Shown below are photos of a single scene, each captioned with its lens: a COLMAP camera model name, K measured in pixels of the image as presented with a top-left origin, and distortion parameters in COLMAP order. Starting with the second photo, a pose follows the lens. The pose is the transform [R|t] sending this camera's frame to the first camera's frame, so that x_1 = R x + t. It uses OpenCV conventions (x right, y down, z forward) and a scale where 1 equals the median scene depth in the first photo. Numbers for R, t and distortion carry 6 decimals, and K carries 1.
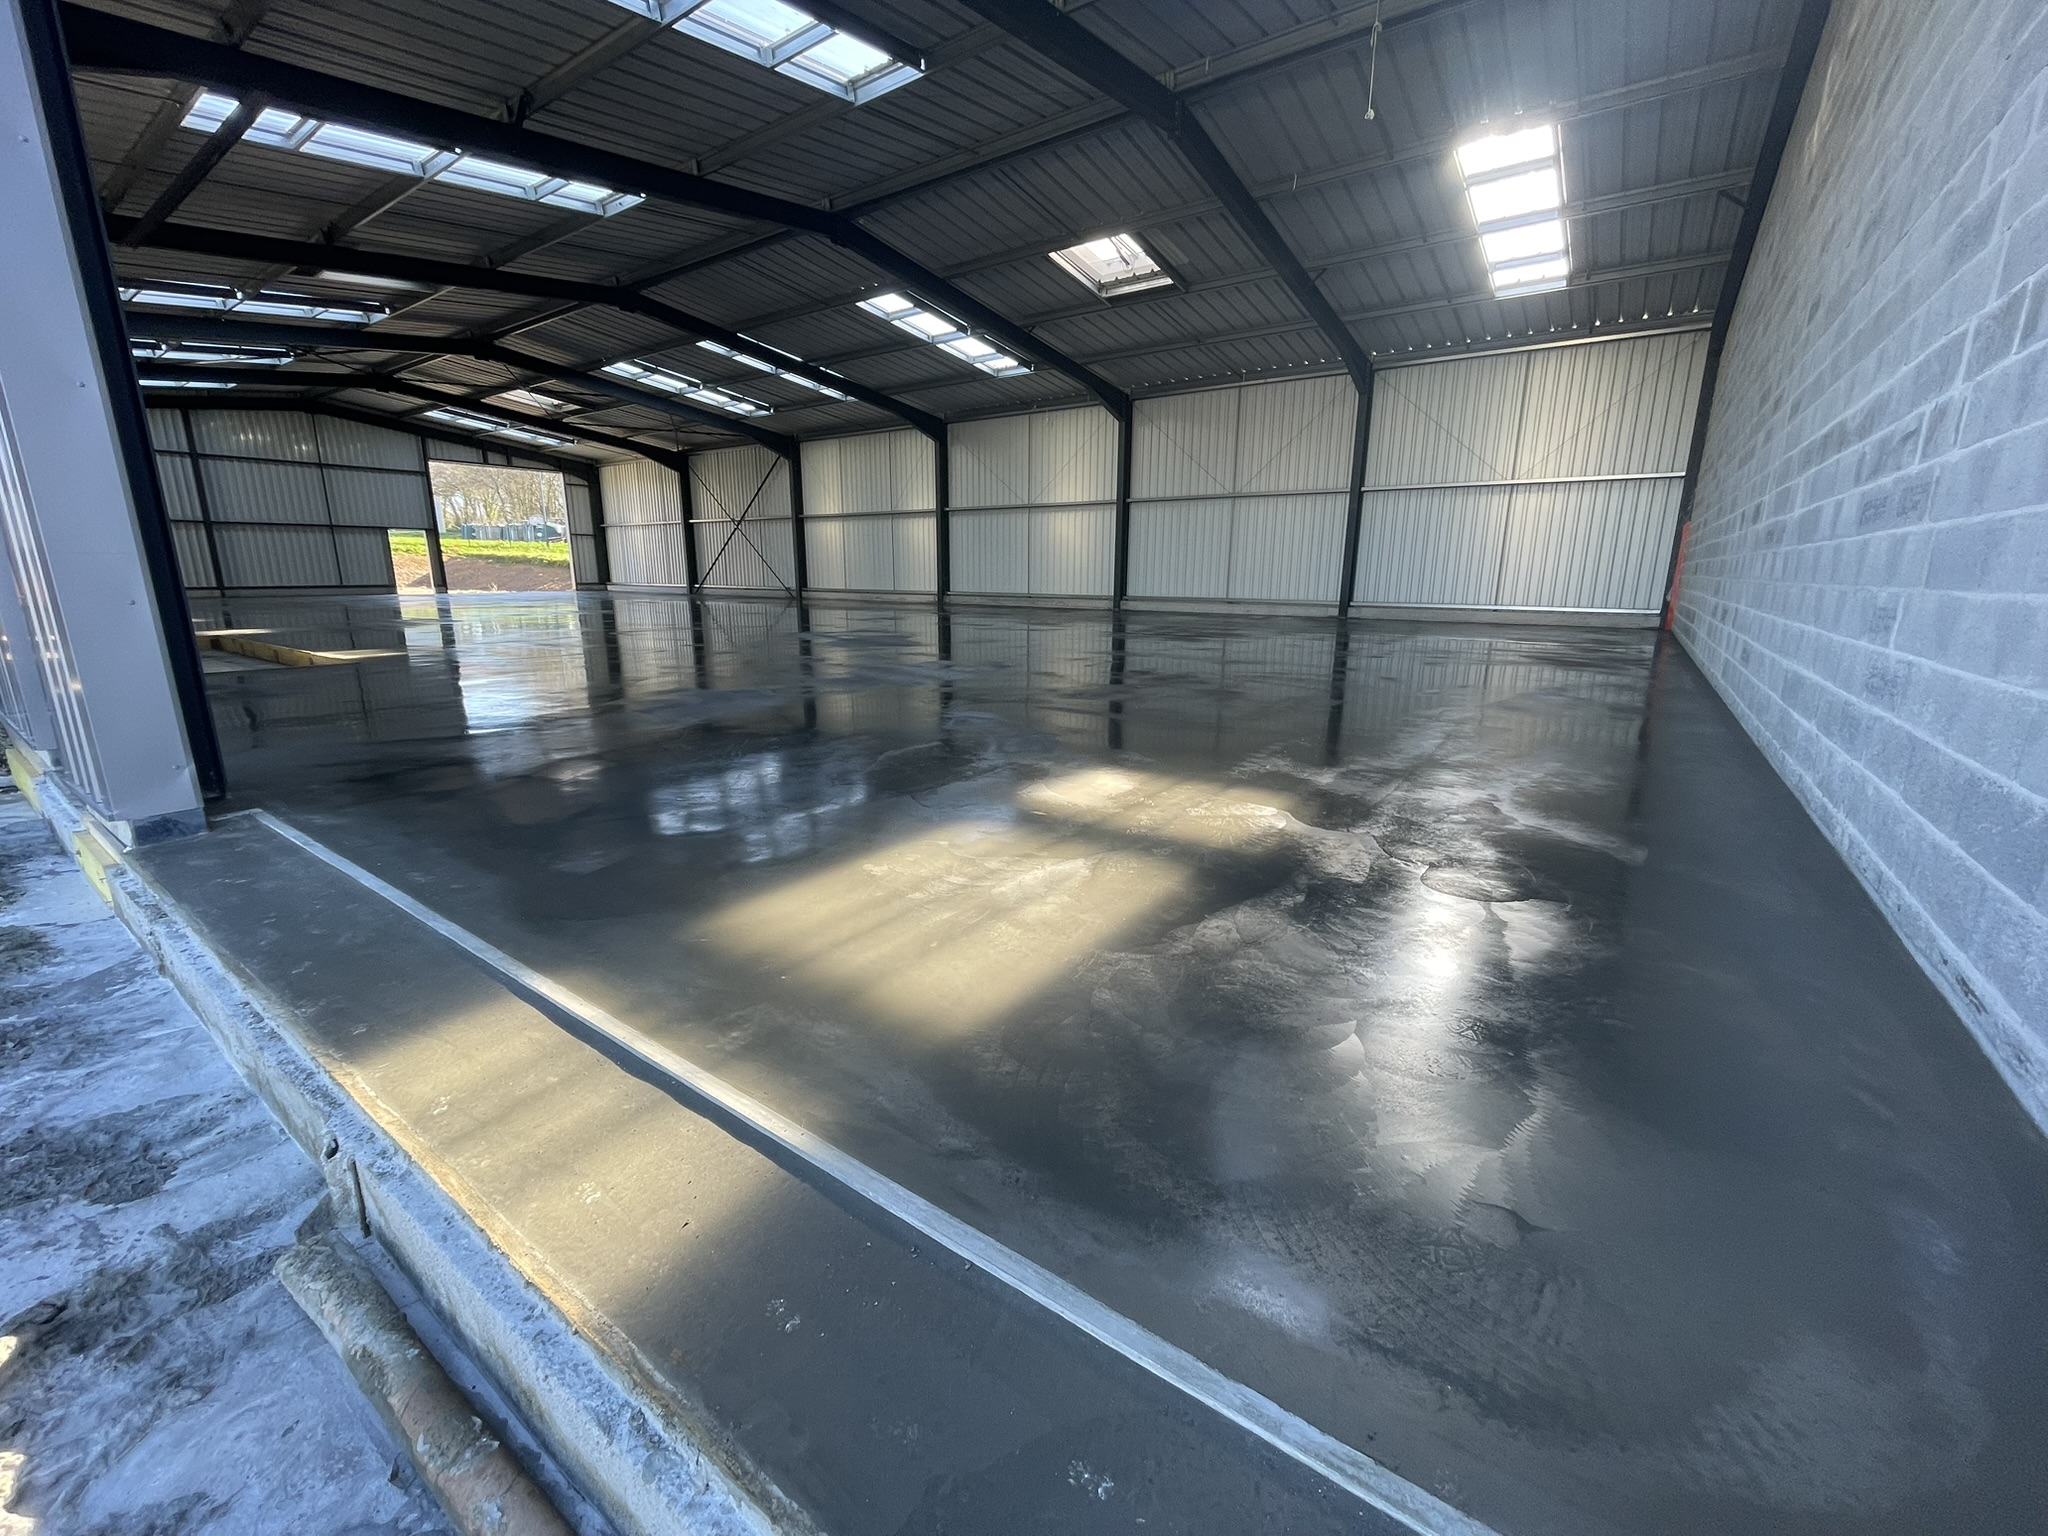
lens RADIAL K [[828.8, 0, 1024.0], [0, 828.8, 768.0], [0, 0, 1]] dist [0.000366, -0.000011]
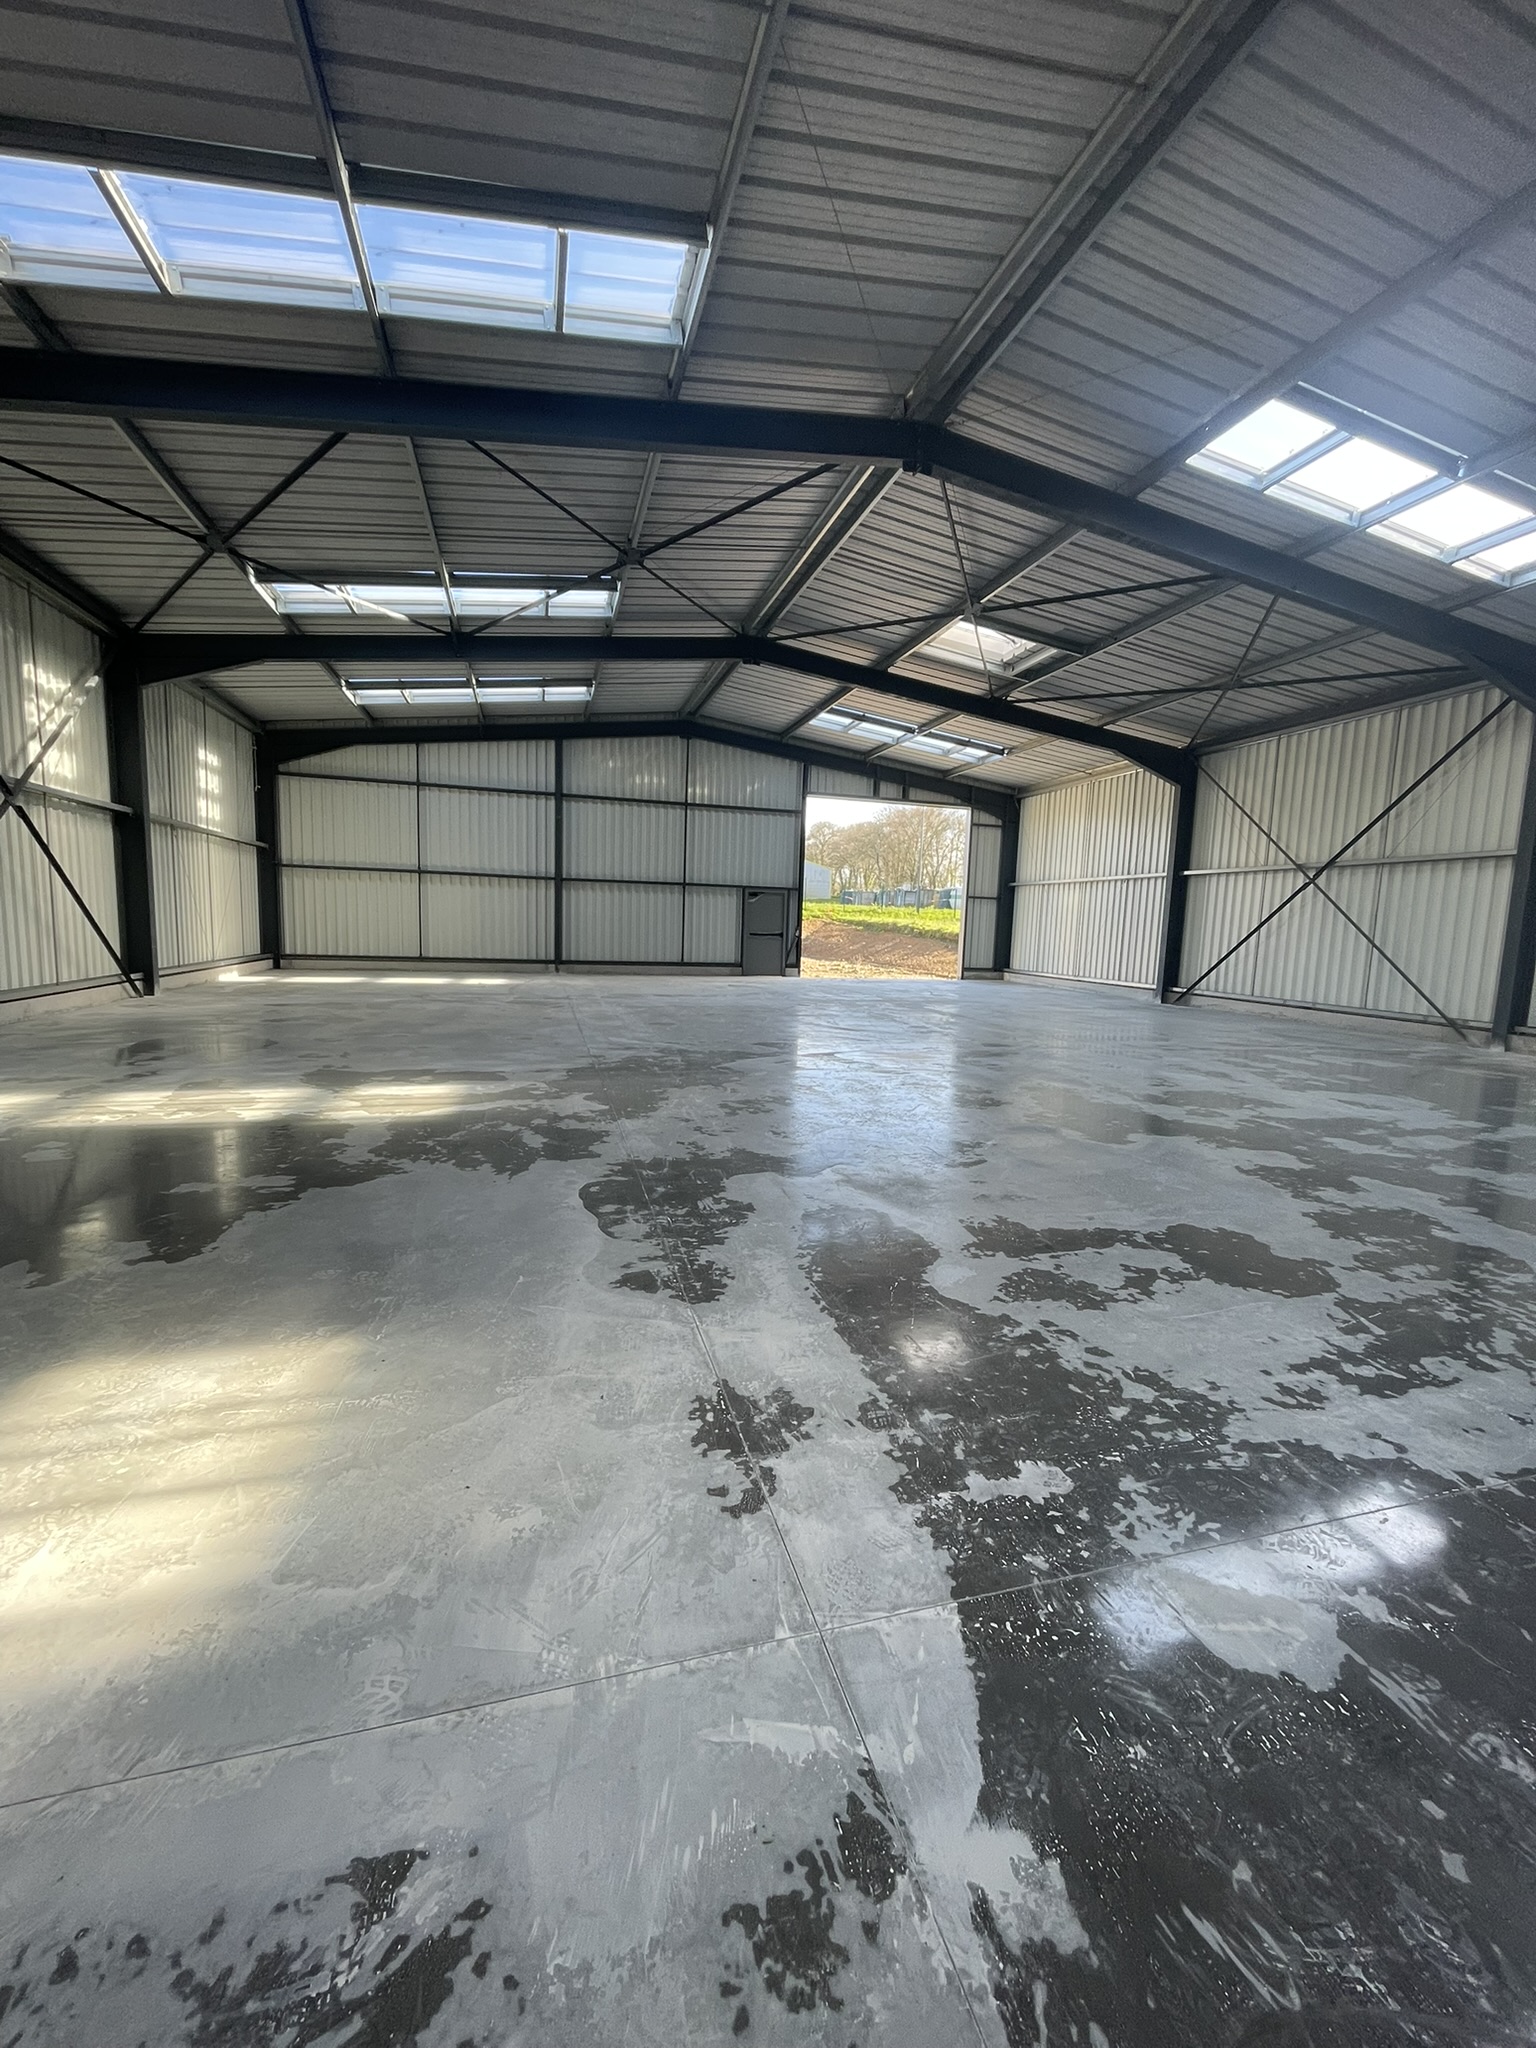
lens RADIAL K [[828.8, 0, 768.0], [0, 828.8, 1024.0], [0, 0, 1]] dist [0.000366, -0.000011]
pose [[0.783841, 0.095280, -0.613608, -0.257413], [-0.173398, 0.982435, -0.068953, -0.108877], [0.596260, 0.160446, 0.786594, 0.401683]]
